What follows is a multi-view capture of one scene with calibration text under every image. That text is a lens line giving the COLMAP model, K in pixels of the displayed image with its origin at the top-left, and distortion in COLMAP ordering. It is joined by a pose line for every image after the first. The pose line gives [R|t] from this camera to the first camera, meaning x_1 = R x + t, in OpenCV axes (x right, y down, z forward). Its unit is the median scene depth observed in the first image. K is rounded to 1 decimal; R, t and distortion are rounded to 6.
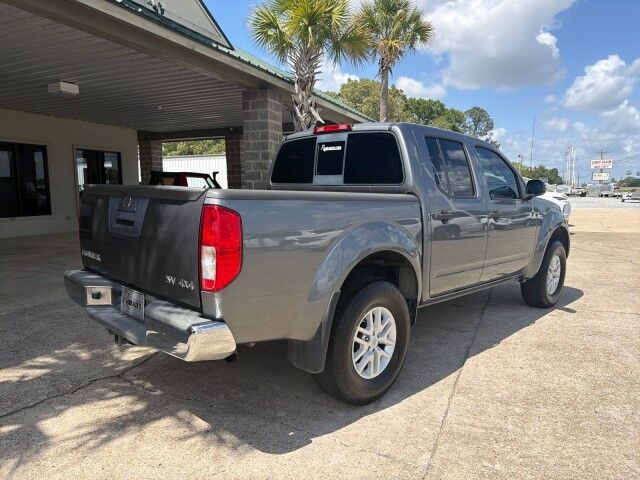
lens RADIAL K [[450.8, 0, 320.9], [0, 450.8, 238.4], [0, 0, 1]] dist [0.032546, -0.040573]
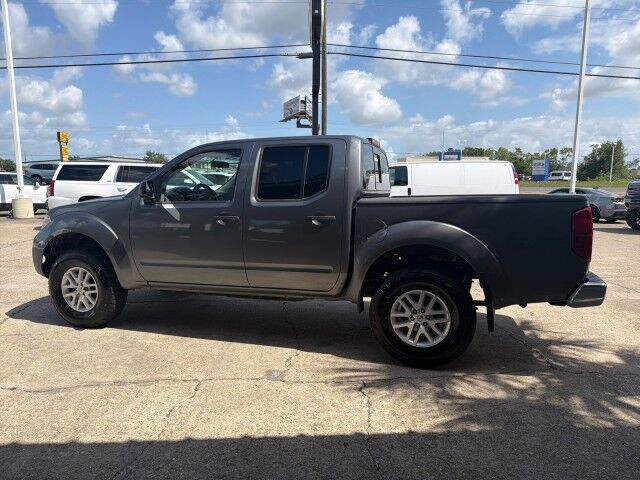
lens RADIAL K [[450.8, 0, 322.7], [0, 450.8, 243.1], [0, 0, 1]] dist [0.032546, -0.040573]
pose [[-0.462044, -0.118759, 0.878869, -0.950938], [0.086974, 0.980149, 0.178169, -0.201864], [-0.882582, 0.158761, -0.442543, 1.644439]]
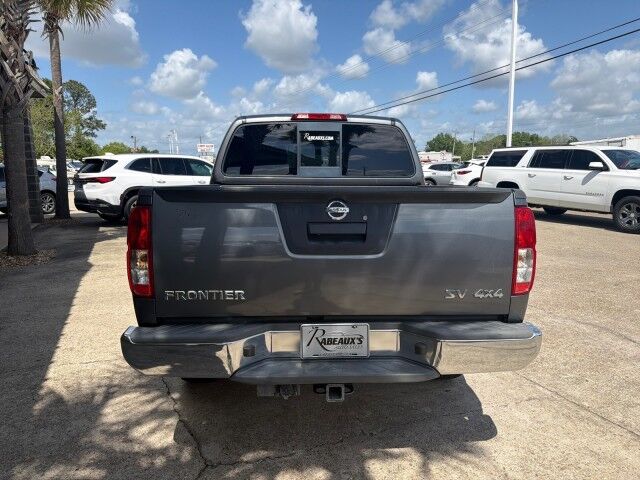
lens RADIAL K [[450.8, 0, 320.1], [0, 450.8, 240.3], [0, 0, 1]] dist [0.032546, -0.040573]
pose [[0.679686, -0.119271, 0.723742, -0.672002], [0.085874, 0.992845, 0.082972, -0.064169], [-0.728459, 0.005756, 0.685065, 0.348005]]
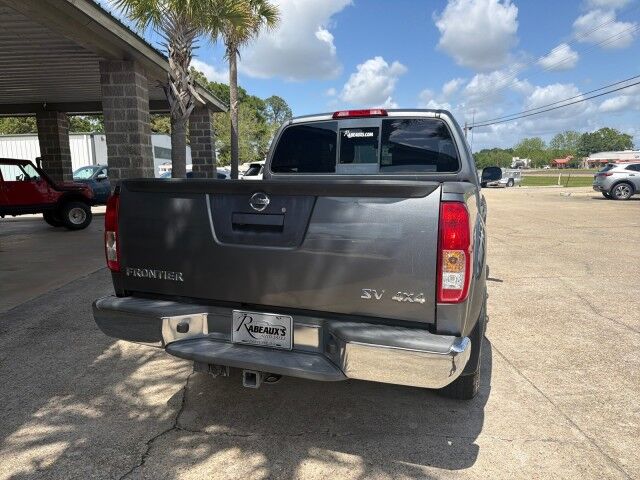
lens RADIAL K [[450.8, 0, 317.5], [0, 450.8, 240.0], [0, 0, 1]] dist [0.032546, -0.040573]
pose [[0.911482, -0.070995, 0.405168, -0.440857], [0.057334, 0.997305, 0.045772, -0.029633], [-0.407325, -0.018491, 0.913096, 0.176696]]
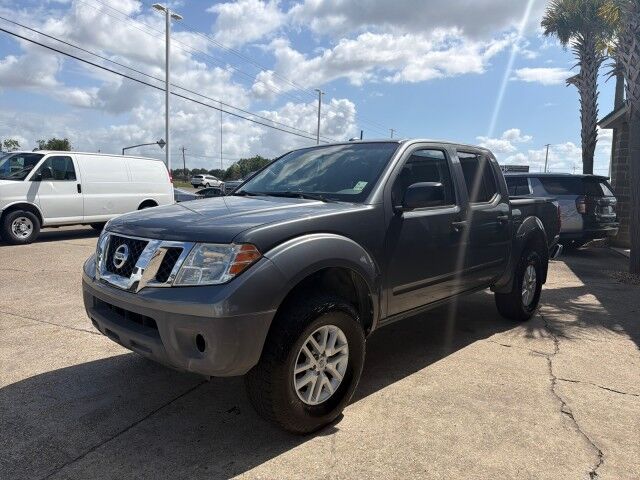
lens RADIAL K [[450.8, 0, 329.3], [0, 450.8, 247.3], [0, 0, 1]] dist [0.032546, -0.040573]
pose [[-0.998892, -0.026537, -0.038862, 0.368289], [-0.034700, 0.973194, 0.227352, -0.252662], [0.031787, 0.228448, -0.973037, 2.309845]]
